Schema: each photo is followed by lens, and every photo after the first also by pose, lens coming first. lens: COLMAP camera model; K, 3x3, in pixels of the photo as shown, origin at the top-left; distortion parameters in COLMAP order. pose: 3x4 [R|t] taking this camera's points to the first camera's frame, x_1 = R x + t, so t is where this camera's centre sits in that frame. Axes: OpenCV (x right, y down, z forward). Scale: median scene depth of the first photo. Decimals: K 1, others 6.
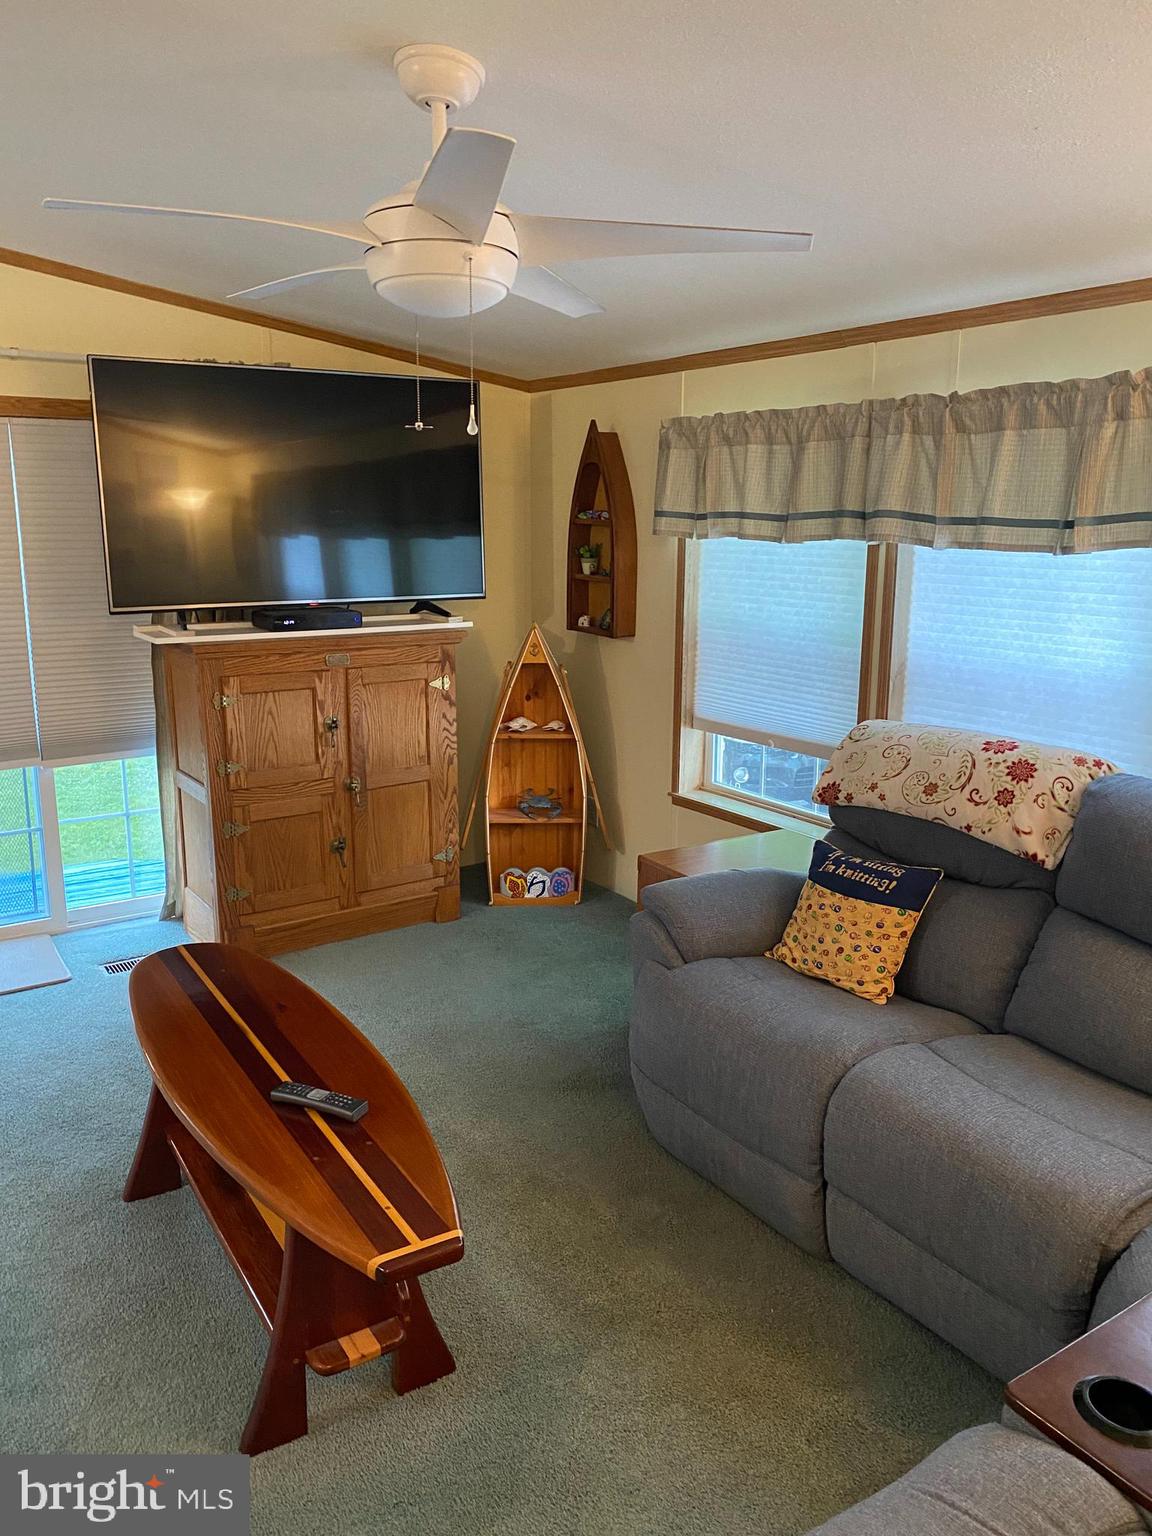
lens RADIAL K [[1155.9, 0, 551.7], [0, 1155.9, 750.6], [0, 0, 1]] dist [0.069569, -0.095634]
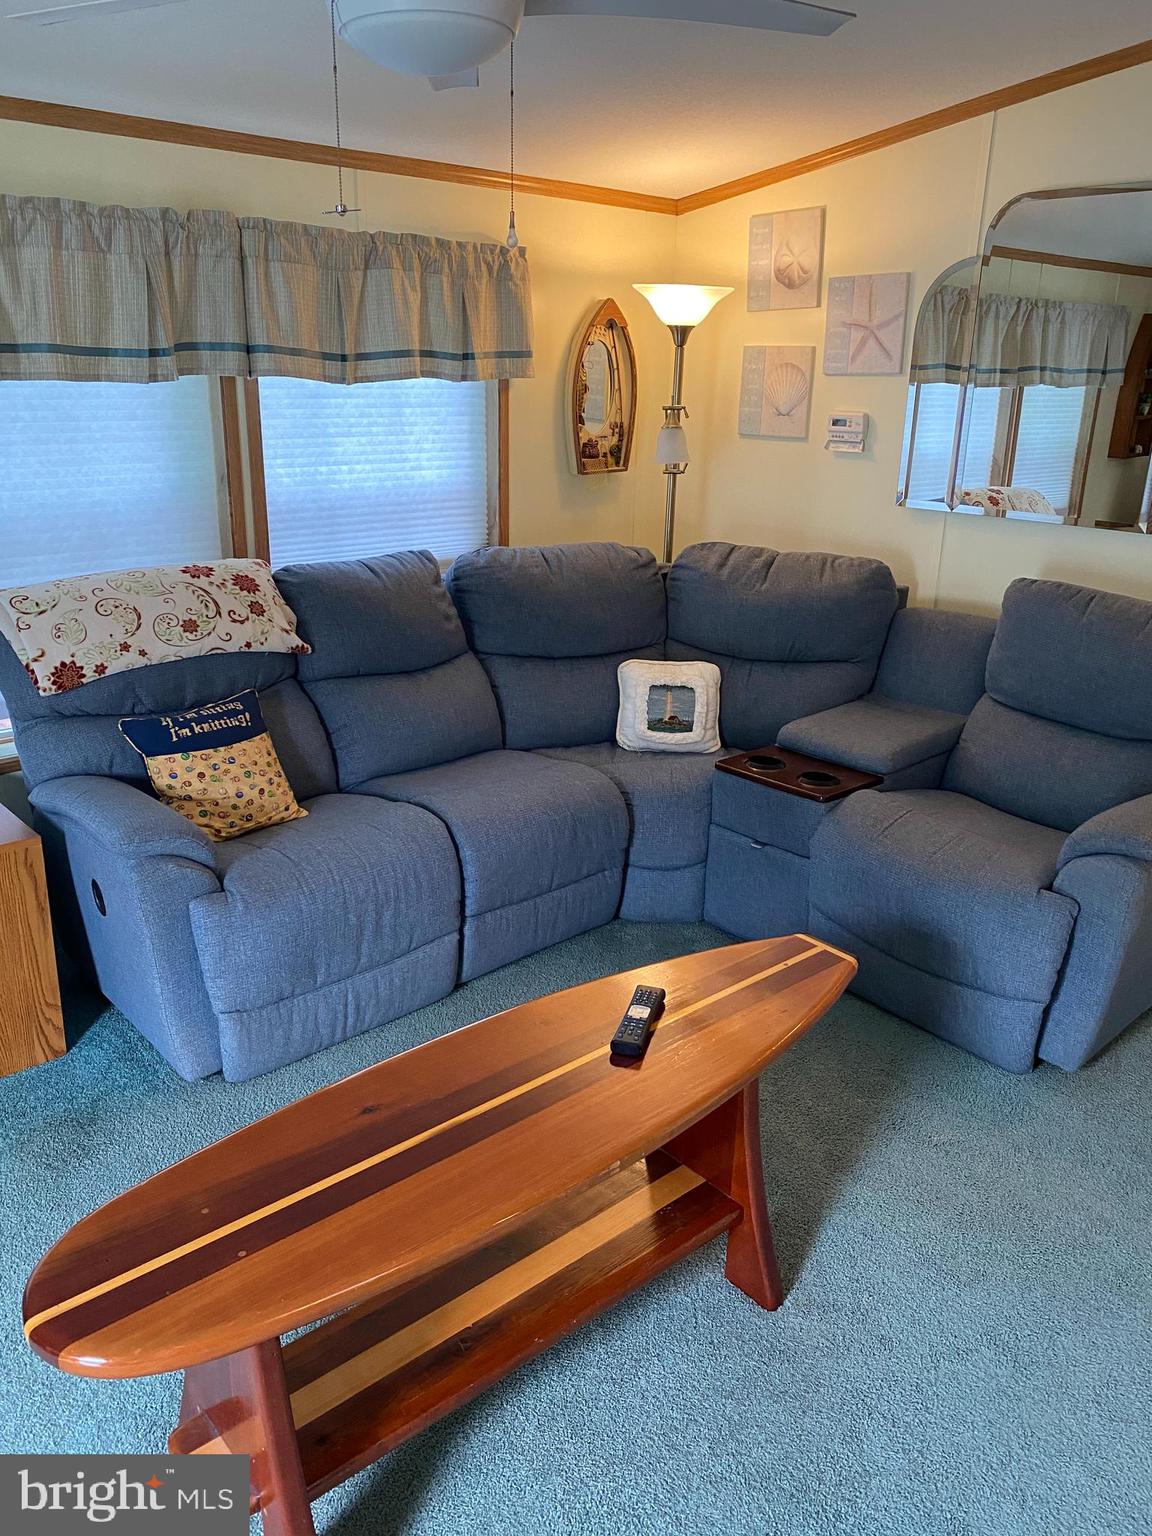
lens RADIAL K [[1180.9, 0, 576.0], [0, 1180.9, 768.0], [0, 0, 1]] dist [0.007937, -0.040511]
pose [[-0.160346, -0.328002, 0.930969, -0.687456], [0.175086, 0.918765, 0.353859, -0.150180], [-0.971408, 0.219739, -0.089892, 0.758156]]
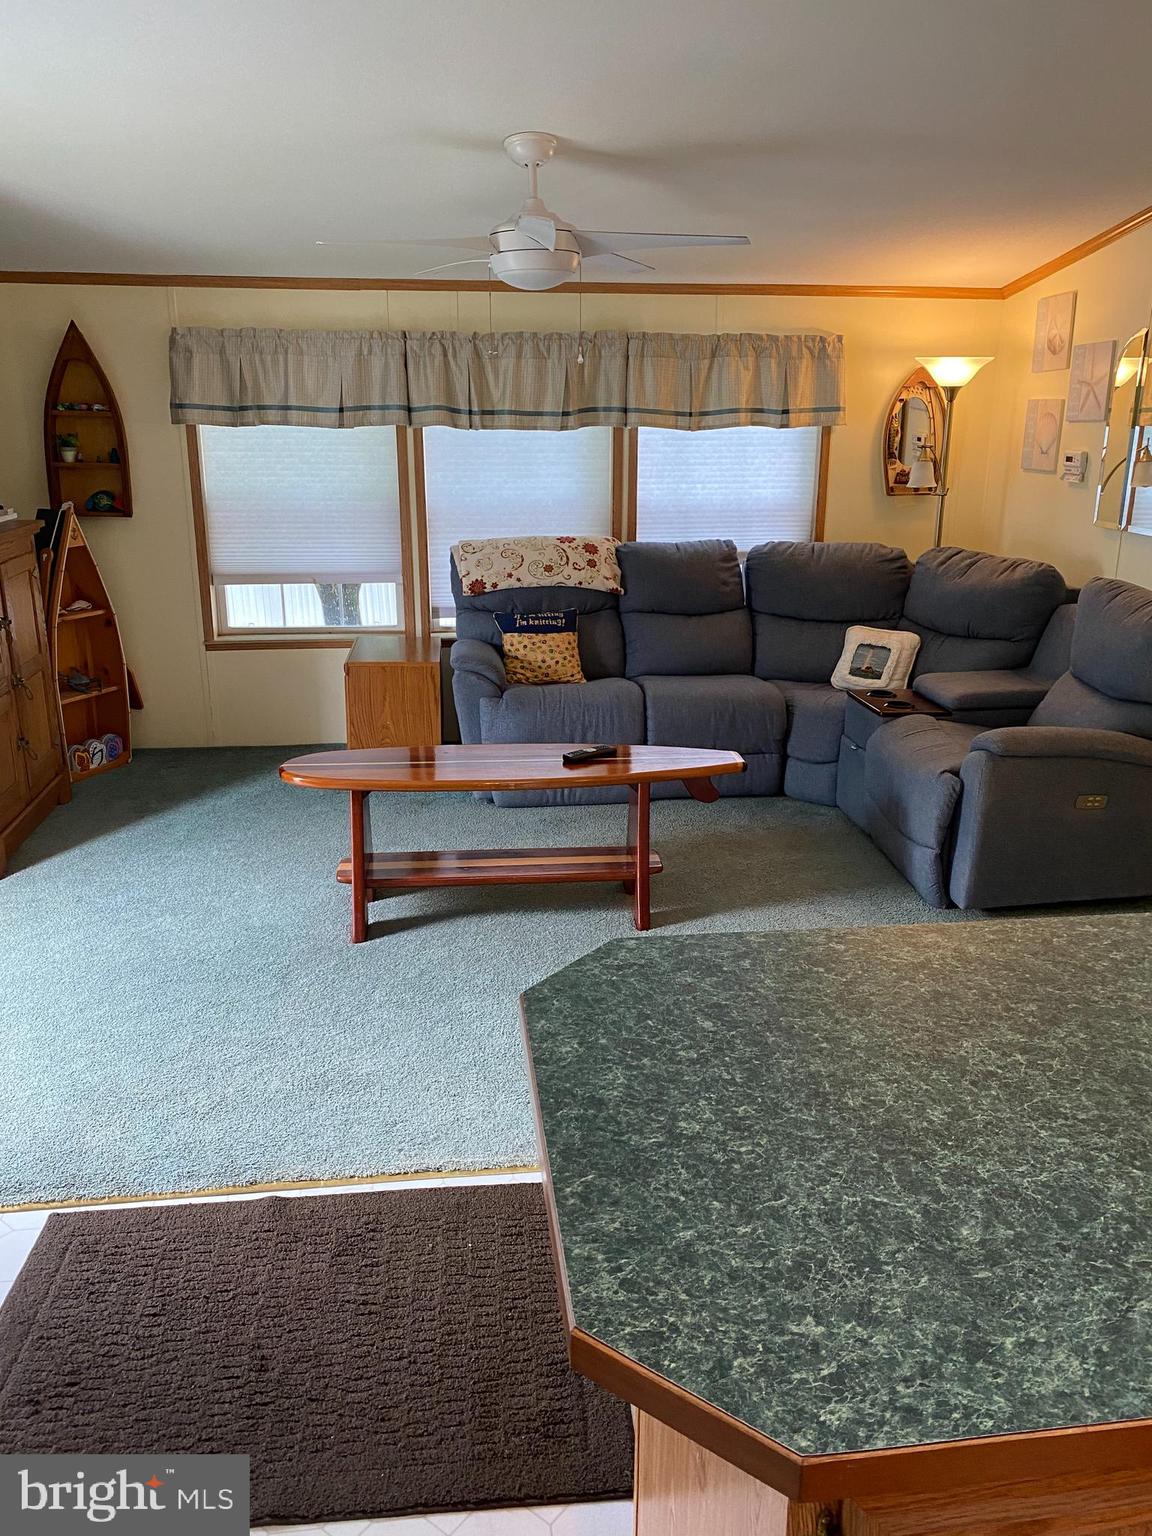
lens RADIAL K [[1177.6, 0, 576.0], [0, 1177.6, 768.0], [0, 0, 1]] dist [0.089929, -0.228362]
pose [[0.450831, -0.268043, 0.851413, -1.218000], [0.177084, 0.961746, 0.209011, -0.041212], [-0.874867, 0.056543, 0.481051, 0.106045]]
